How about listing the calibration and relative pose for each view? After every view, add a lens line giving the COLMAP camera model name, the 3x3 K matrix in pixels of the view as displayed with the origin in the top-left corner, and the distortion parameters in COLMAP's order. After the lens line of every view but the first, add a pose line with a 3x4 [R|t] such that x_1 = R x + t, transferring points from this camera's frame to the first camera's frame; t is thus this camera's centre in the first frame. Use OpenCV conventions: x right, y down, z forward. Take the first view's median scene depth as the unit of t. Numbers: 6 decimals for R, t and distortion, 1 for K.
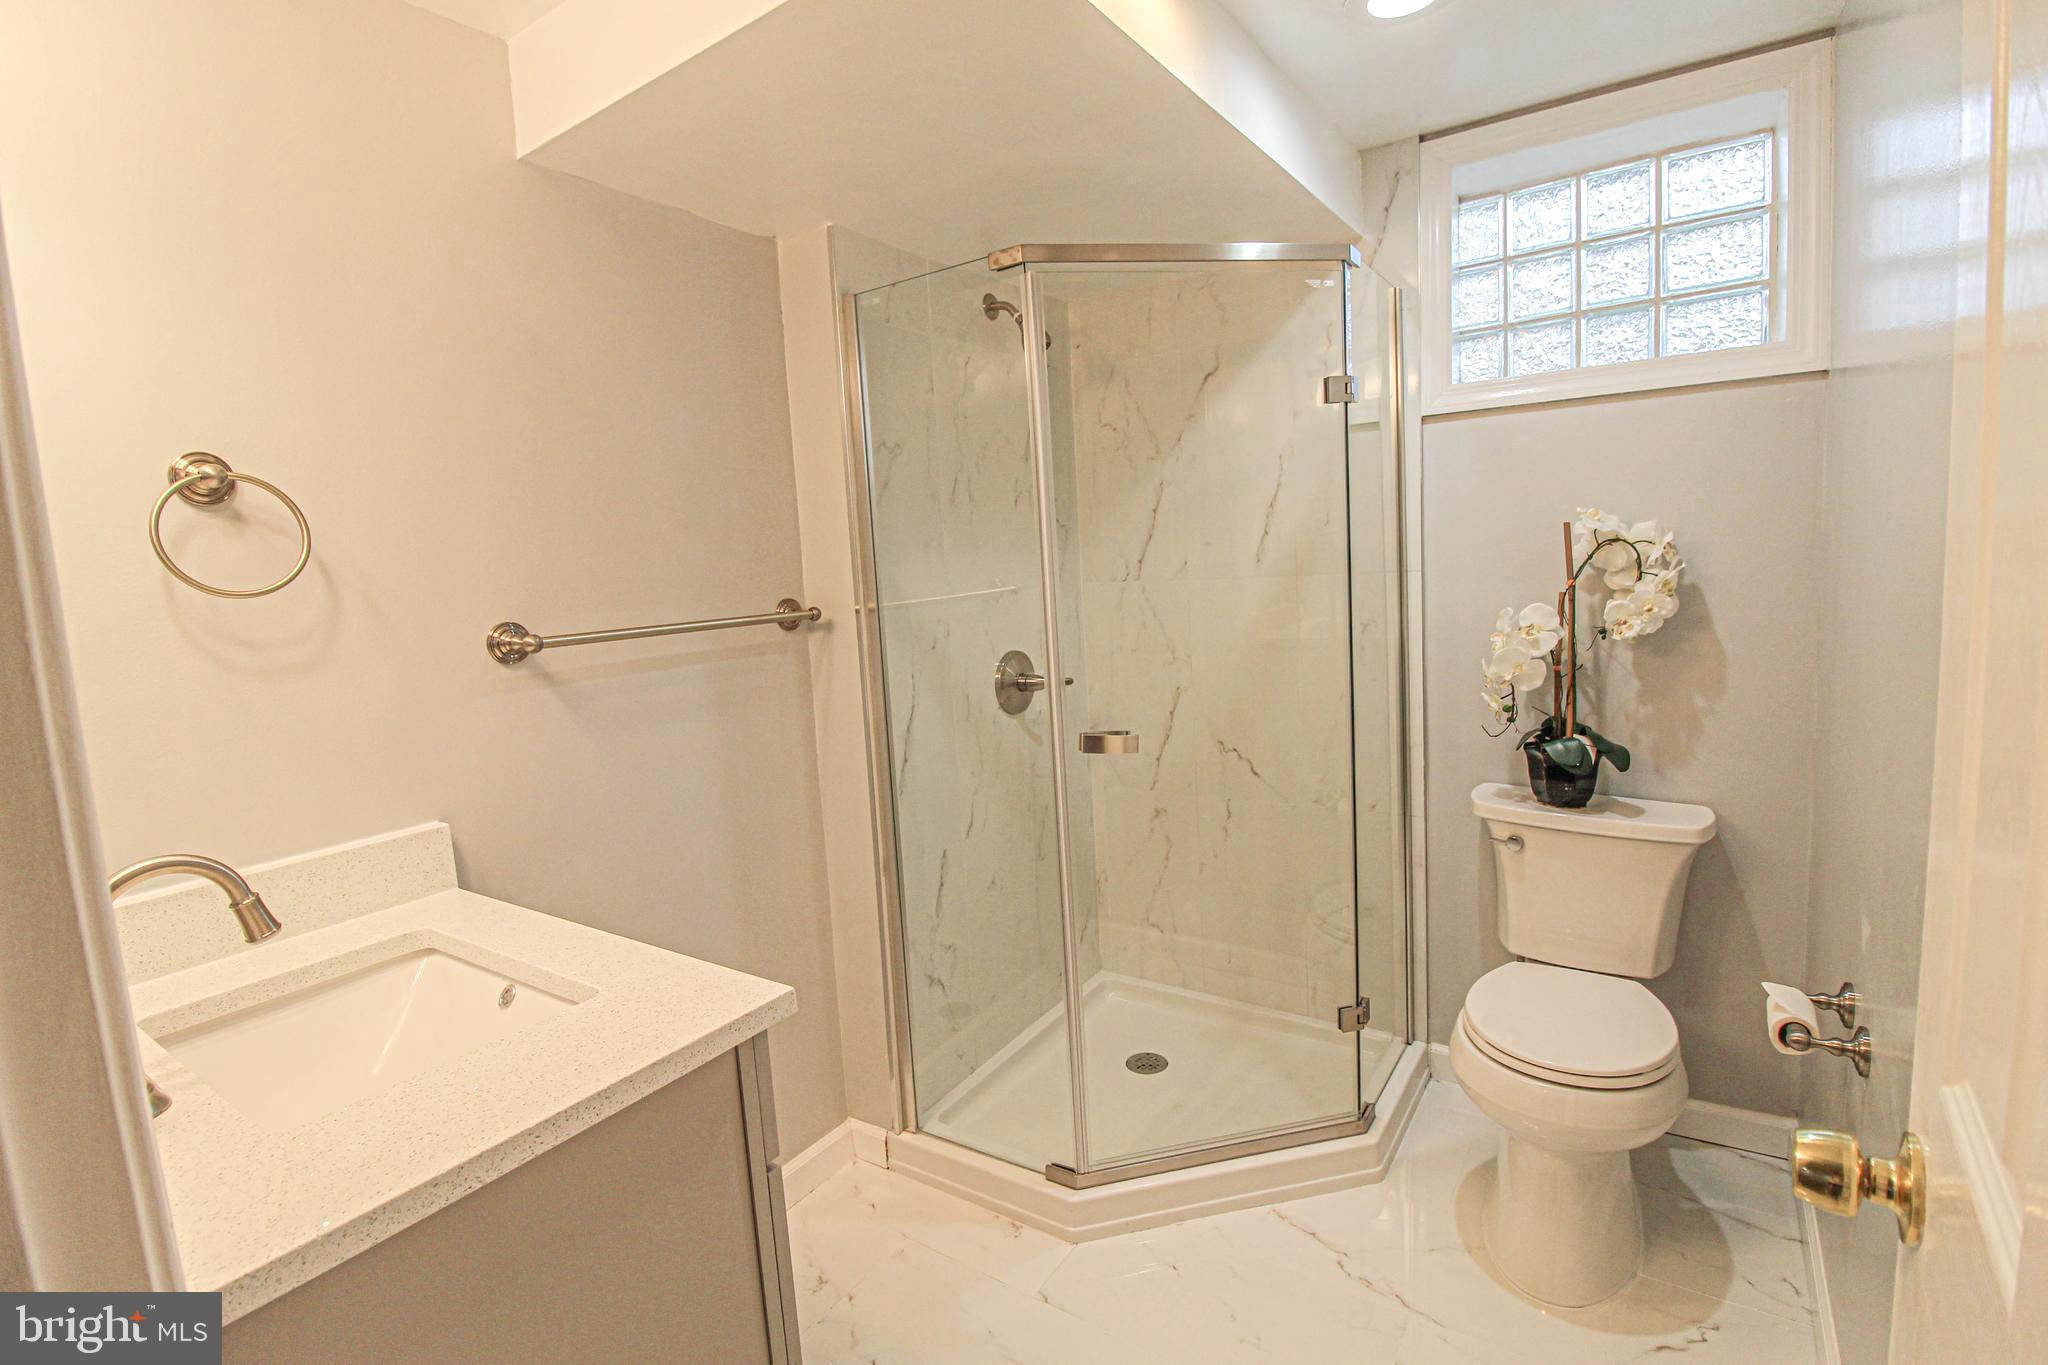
lens RADIAL K [[933.4, 0, 1031.8], [0, 933.4, 668.0], [0, 0, 1]] dist [-0.012250, -0.003813]
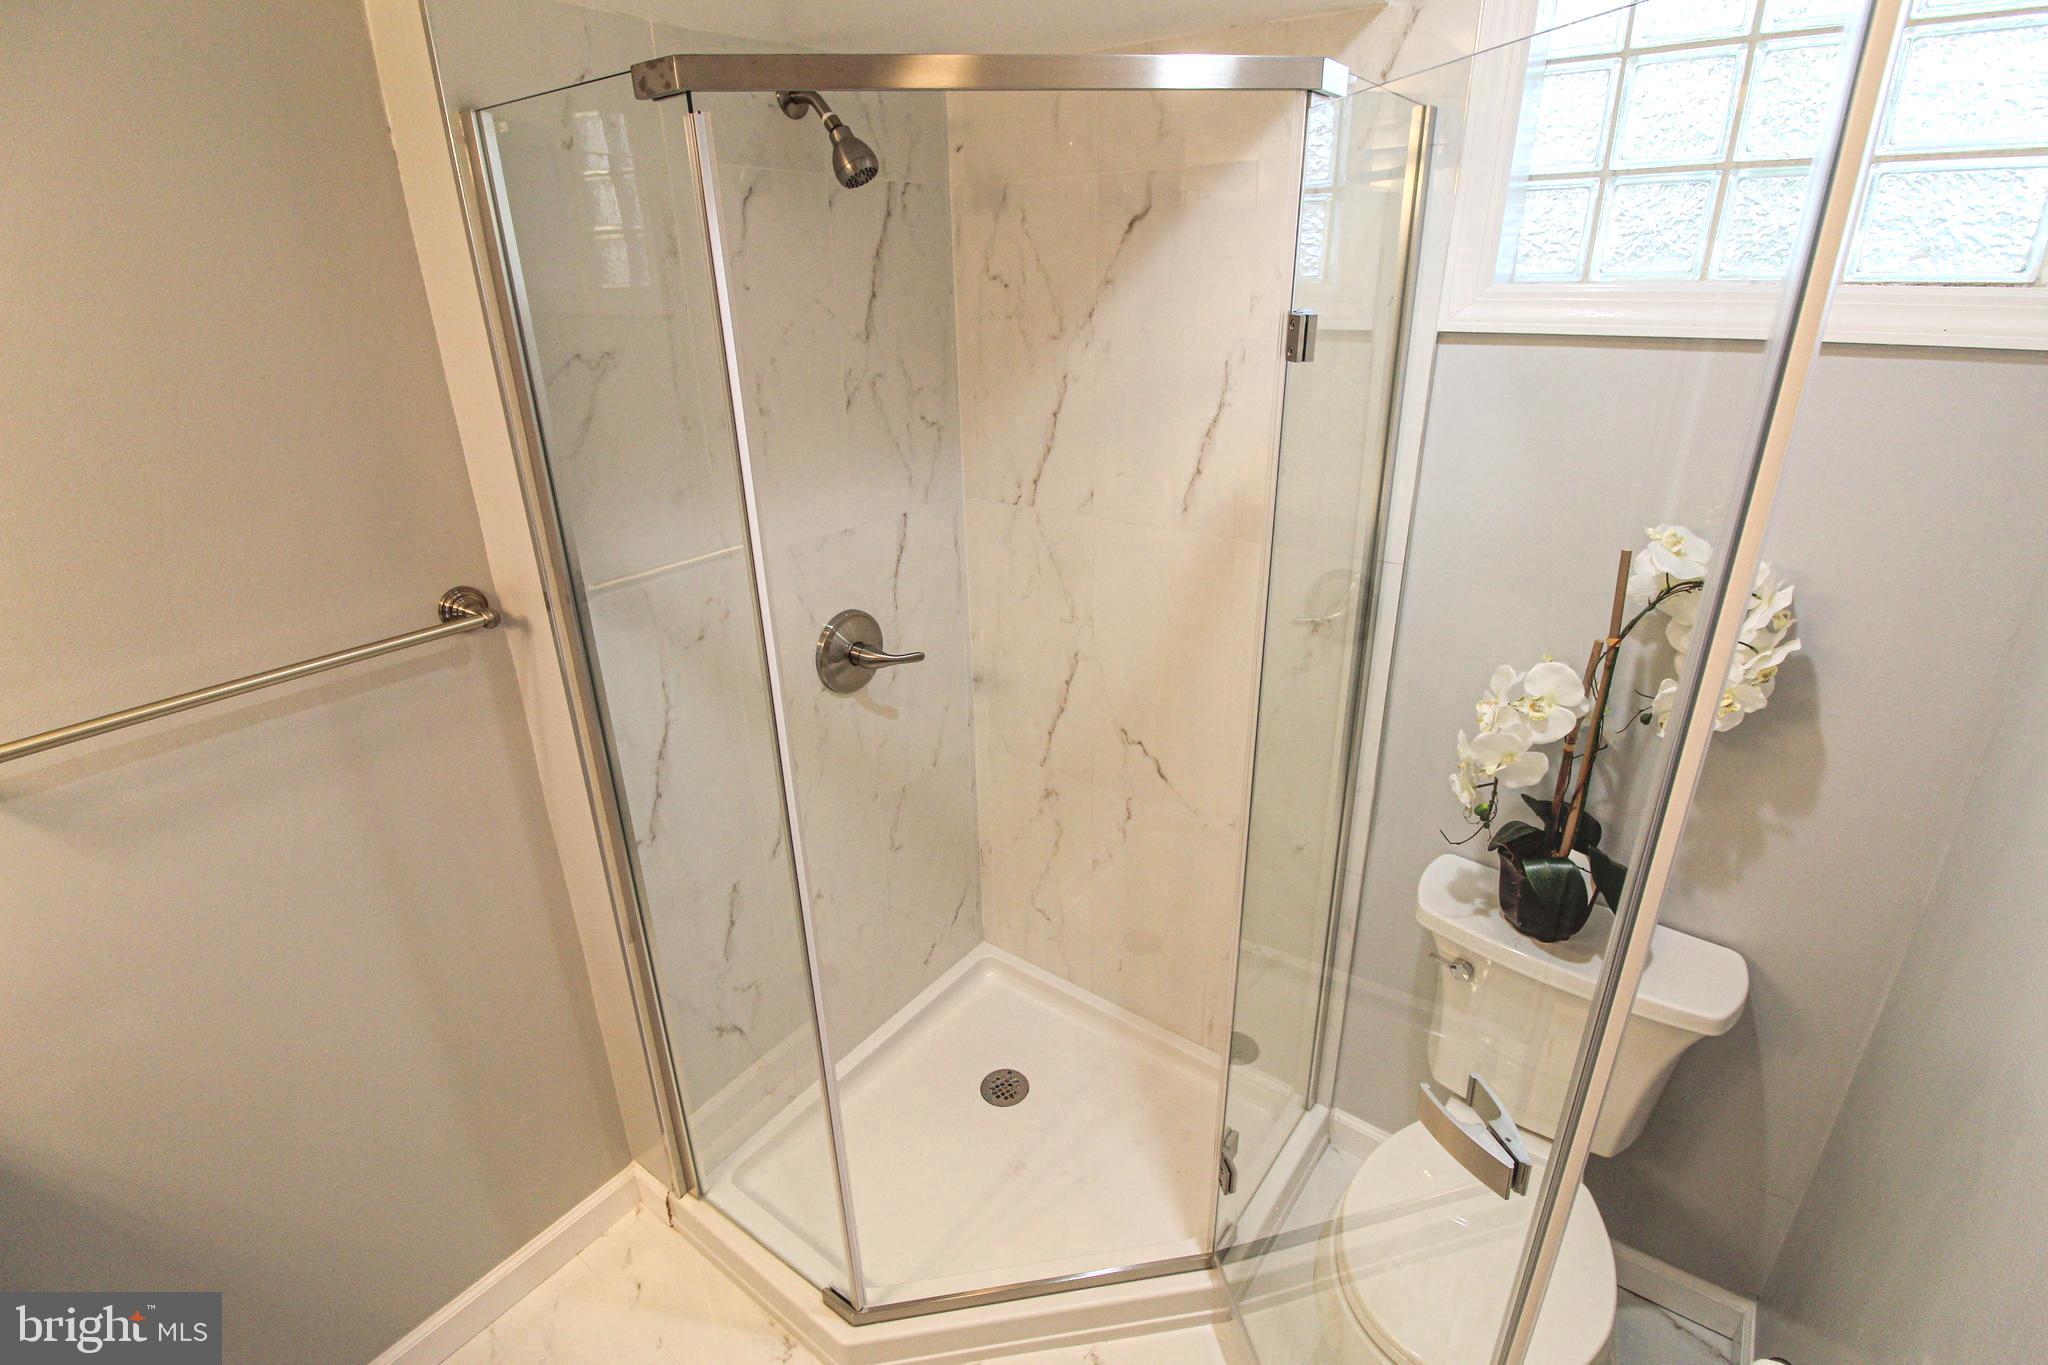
lens RADIAL K [[933.4, 0, 1033.5], [0, 933.4, 666.6], [0, 0, 1]] dist [-0.012250, -0.003813]
pose [[0.997982, 0.055730, -0.030429, 0.177487], [-0.045335, 0.960928, 0.273060, -0.213287], [0.044458, -0.271129, 0.961516, 0.319807]]
